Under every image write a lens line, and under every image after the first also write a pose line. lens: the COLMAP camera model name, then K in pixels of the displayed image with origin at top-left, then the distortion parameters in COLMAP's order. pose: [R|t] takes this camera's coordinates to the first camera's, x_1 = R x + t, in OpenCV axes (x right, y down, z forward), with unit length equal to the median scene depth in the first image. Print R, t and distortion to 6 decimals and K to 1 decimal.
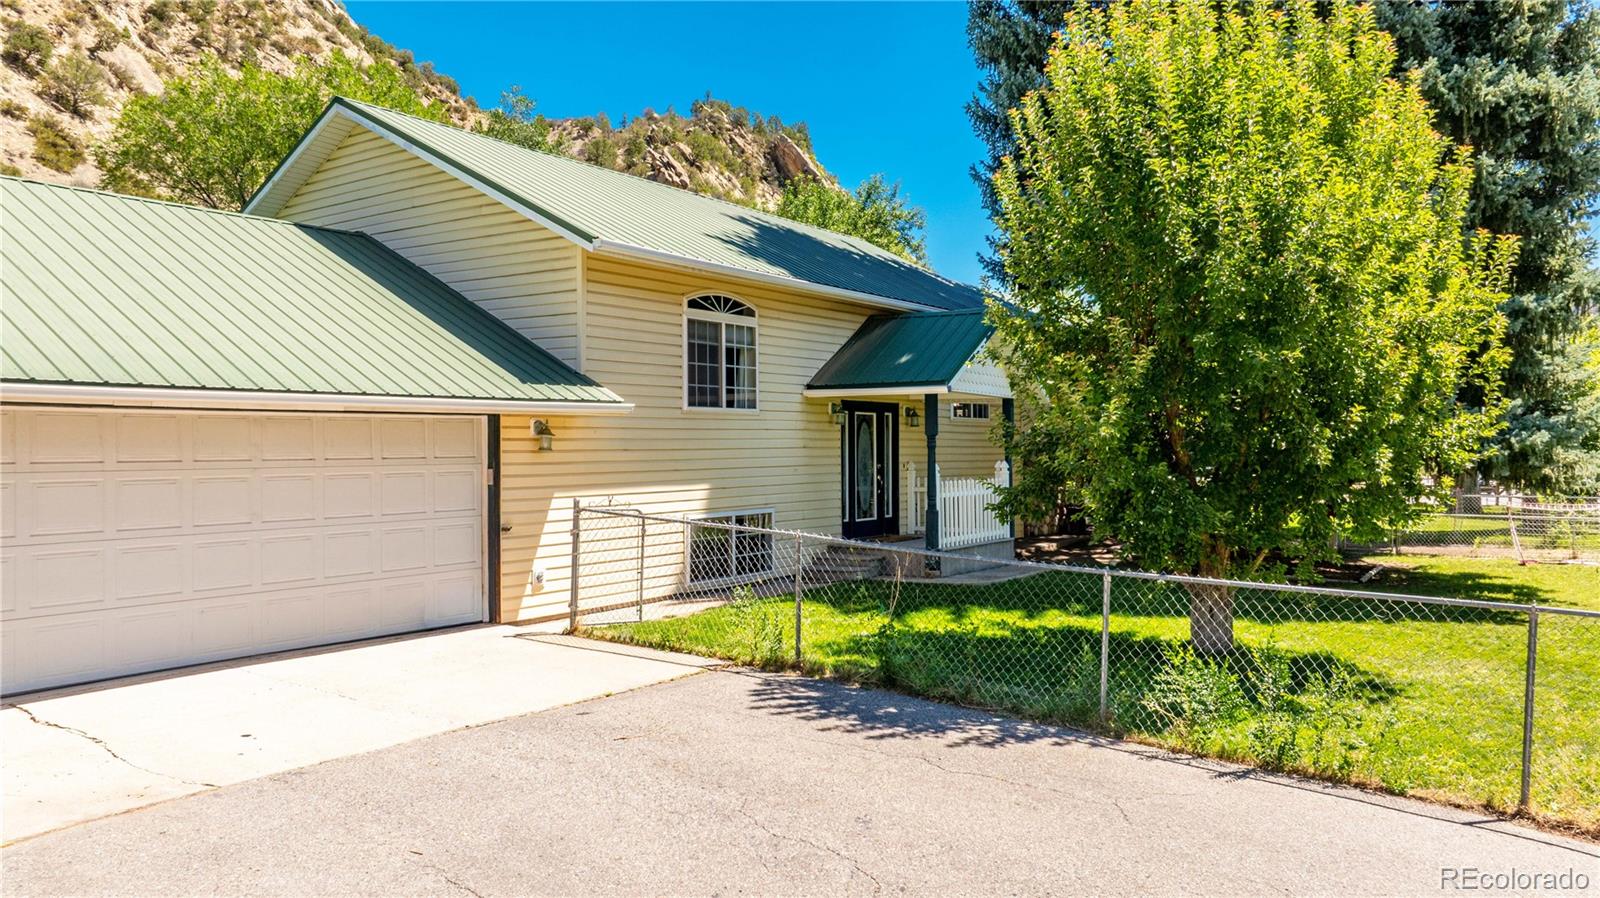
lens RADIAL K [[1141.0, 0, 800.0], [0, 1141.0, 449.0], [0, 0, 1]] dist [-0.000185, -0.000850]
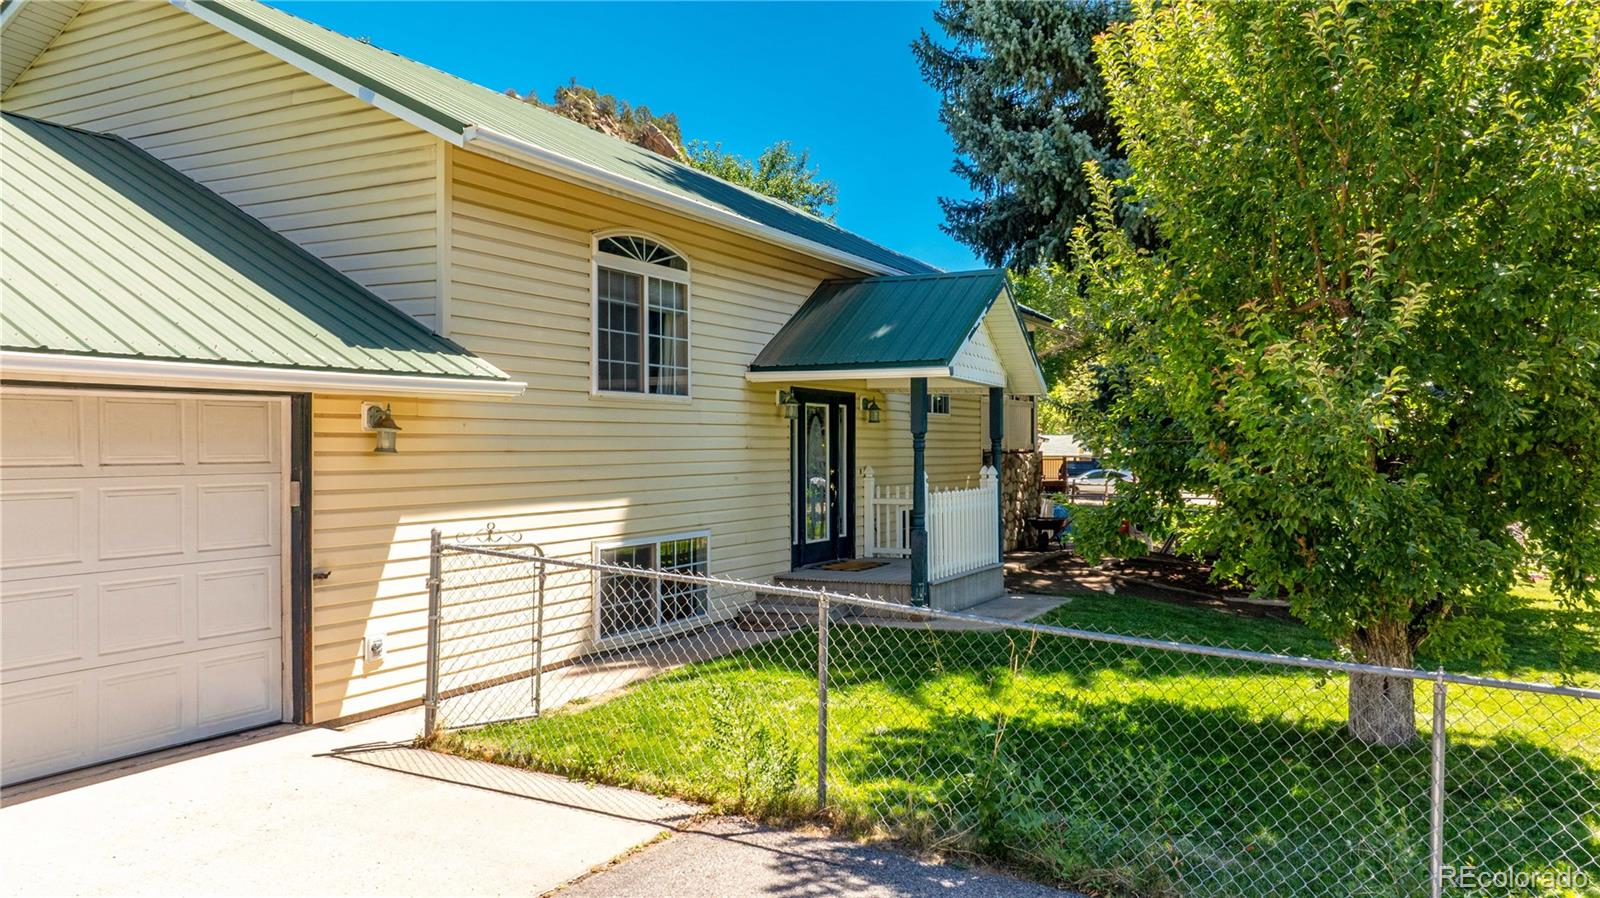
lens RADIAL K [[1136.3, 0, 820.9], [0, 1136.3, 449.0], [0, 0, 1]] dist [-0.000902, -0.028176]
pose [[0.990469, 0.002720, 0.137712, -0.058414], [-0.002654, 0.999996, -0.000656, -0.000676], [-0.137713, 0.000285, 0.990472, 0.283606]]
